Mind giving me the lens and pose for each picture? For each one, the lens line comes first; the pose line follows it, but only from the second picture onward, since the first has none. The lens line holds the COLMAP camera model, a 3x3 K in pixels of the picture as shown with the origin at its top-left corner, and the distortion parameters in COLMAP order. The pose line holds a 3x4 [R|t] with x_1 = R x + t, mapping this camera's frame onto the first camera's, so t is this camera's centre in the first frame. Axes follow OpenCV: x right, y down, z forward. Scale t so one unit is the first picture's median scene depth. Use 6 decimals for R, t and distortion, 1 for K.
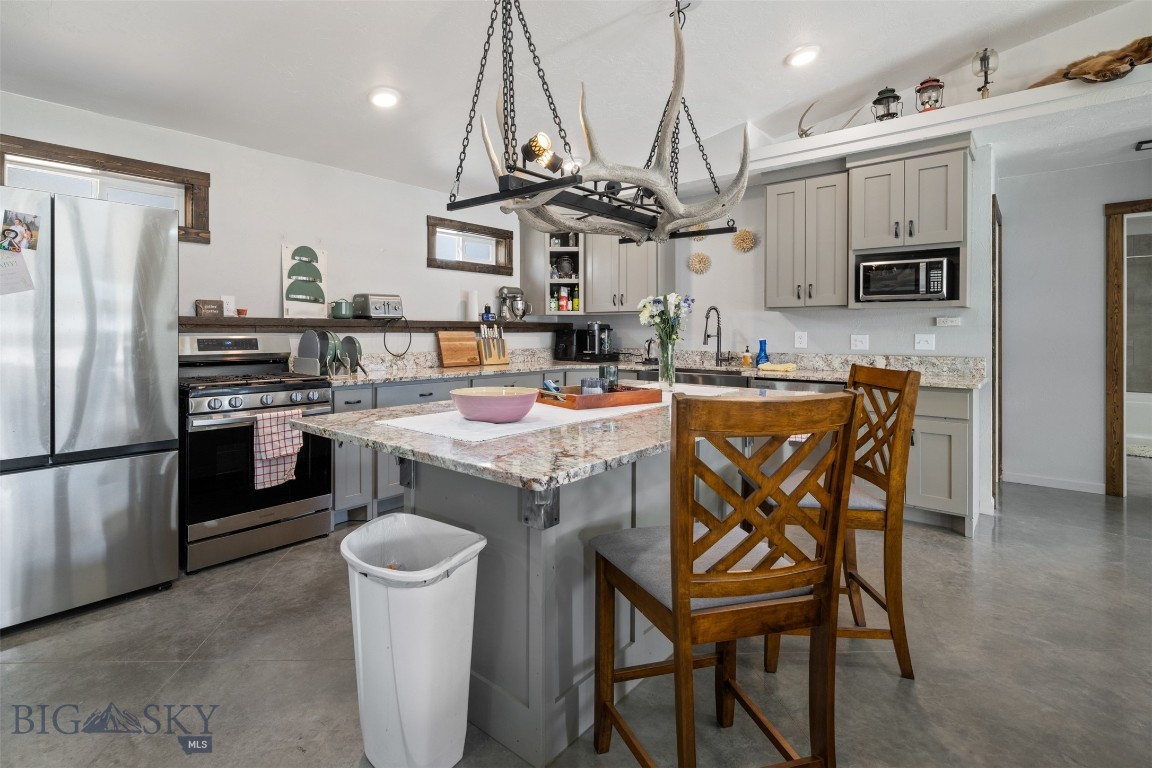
lens RADIAL K [[553.0, 0, 564.8], [0, 553.0, 337.2], [0, 0, 1]] dist [-0.001197, 0.000180]
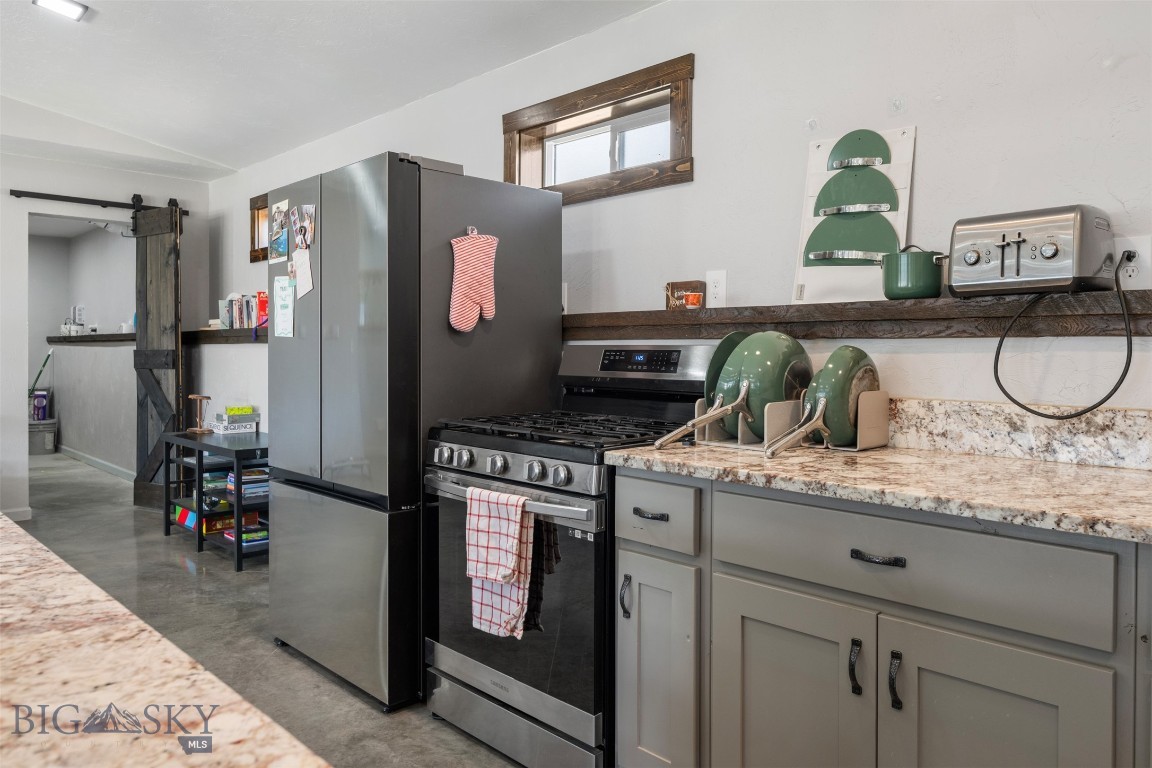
lens RADIAL K [[794.2, 0, 587.4], [0, 794.2, 359.3], [0, 0, 1]] dist [0.002135, -0.000823]
pose [[-0.106546, 0.009597, -0.994261, 0.202639], [-0.011589, 0.999874, 0.010893, 0.004106], [0.994240, 0.012683, -0.106421, 1.190973]]
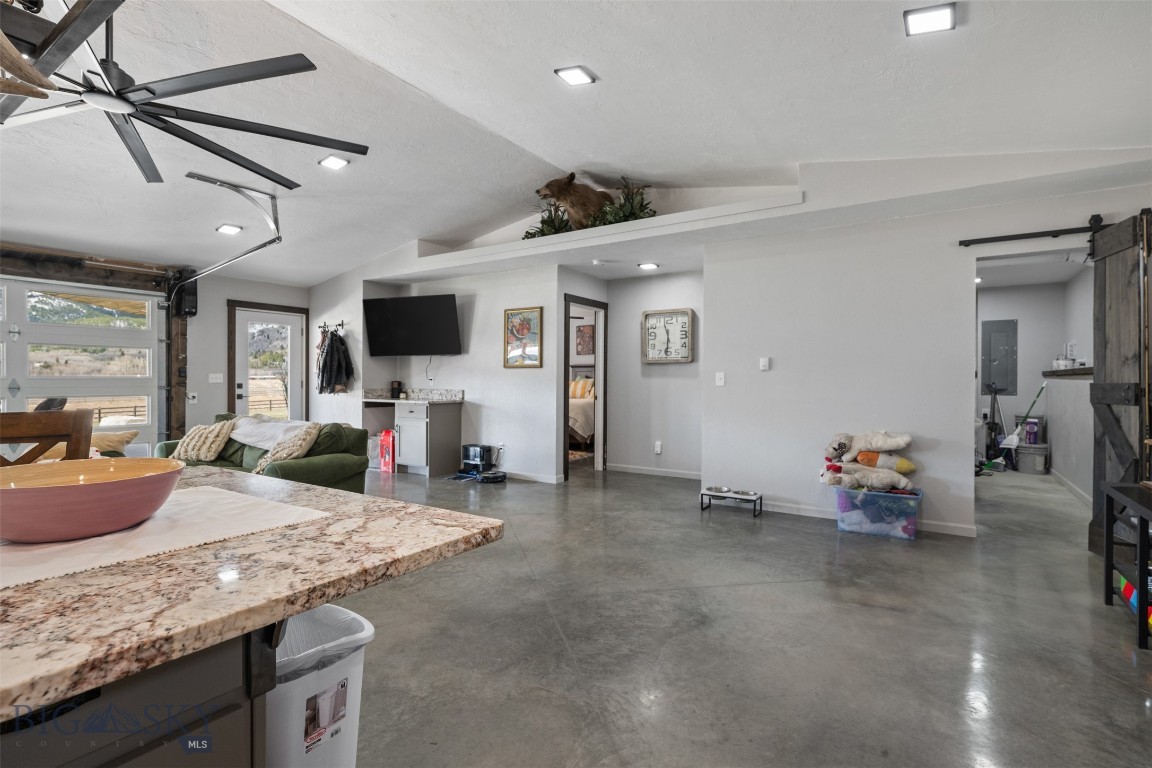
lens RADIAL K [[548.4, 0, 576.2], [0, 548.4, 380.8], [0, 0, 1]] dist [-0.002953, -0.001155]
pose [[-0.995408, -0.003965, -0.095642, -0.326580], [-0.004902, 0.999942, 0.009567, 0.003780], [0.095599, 0.009991, -0.995370, 1.005493]]
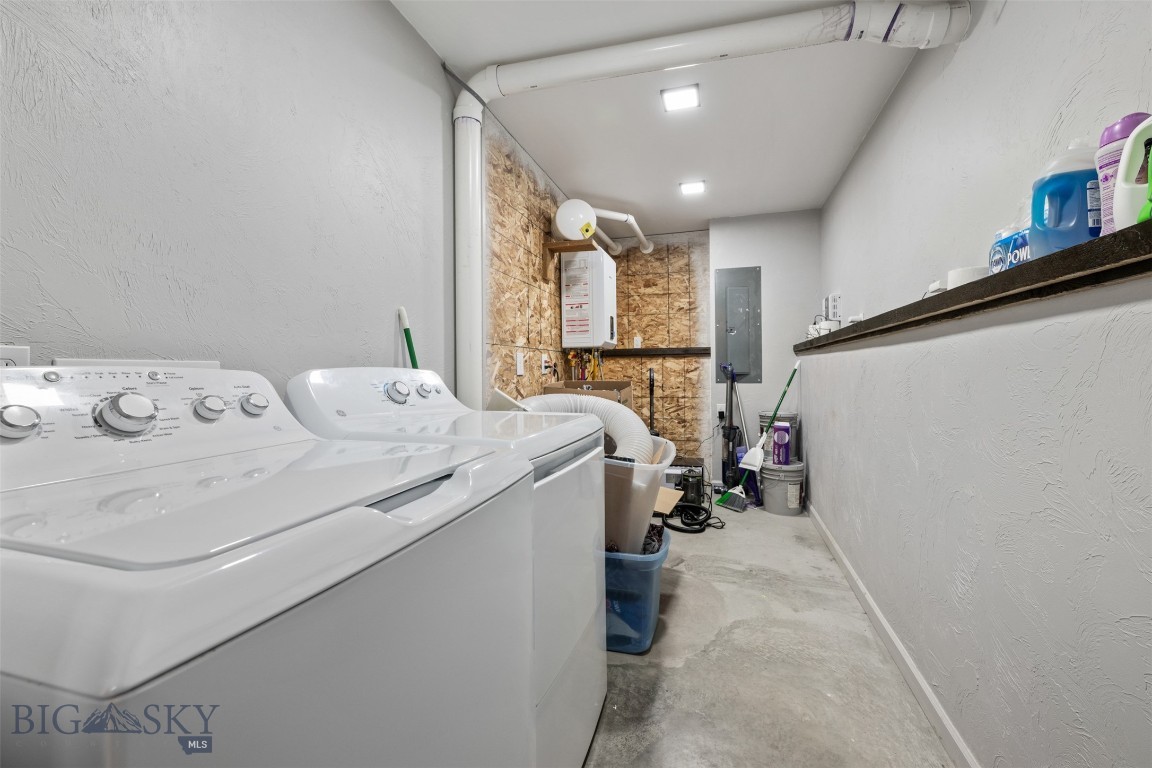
lens RADIAL K [[463.1, 0, 597.3], [0, 463.1, 371.5], [0, 0, 1]] dist [-0.004440, 0.000355]
pose [[-0.917247, 0.006252, -0.398270, -1.523927], [0.004937, 0.999978, 0.004328, 0.039659], [0.398289, 0.002003, -0.917258, -0.172961]]
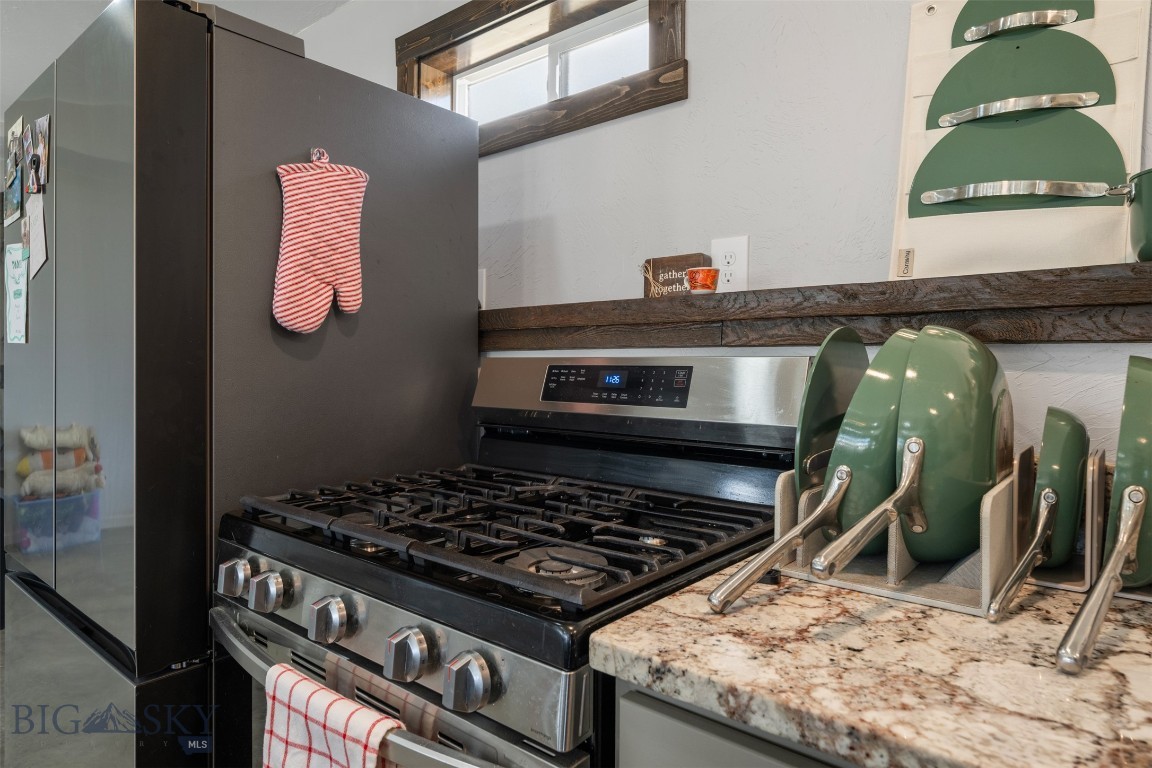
lens RADIAL K [[689.2, 0, 554.5], [0, 689.2, 371.5], [0, 0, 1]] dist [-0.002115, -0.000690]
pose [[-0.029499, 0.005294, -0.999551, -0.245245], [-0.012605, 0.999904, 0.005668, 0.004326], [0.999485, 0.012766, -0.029430, 1.129098]]
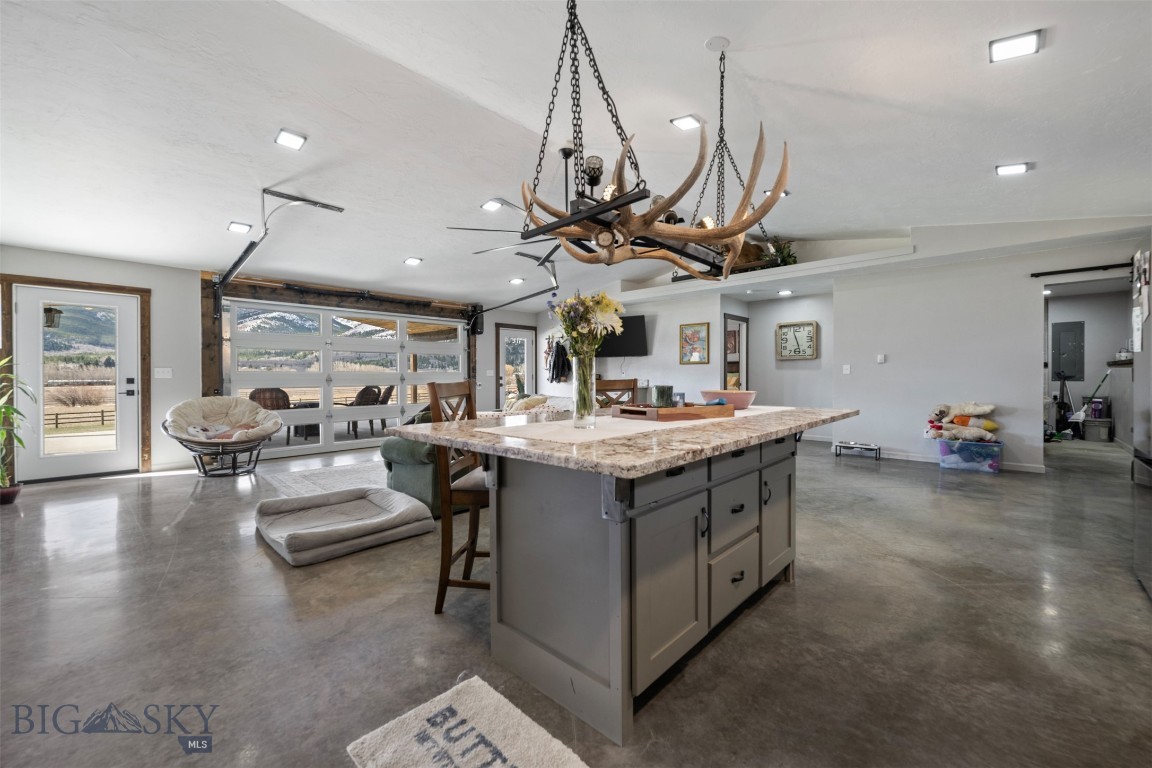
lens RADIAL K [[463.1, 0, 577.7], [0, 463.1, 380.1], [0, 0, 1]] dist [-0.004440, 0.000355]
pose [[-0.997368, 0.003631, 0.072409, 0.143713], [0.004755, 0.999871, 0.015358, 0.023241], [-0.072344, 0.015662, -0.997257, 1.562623]]
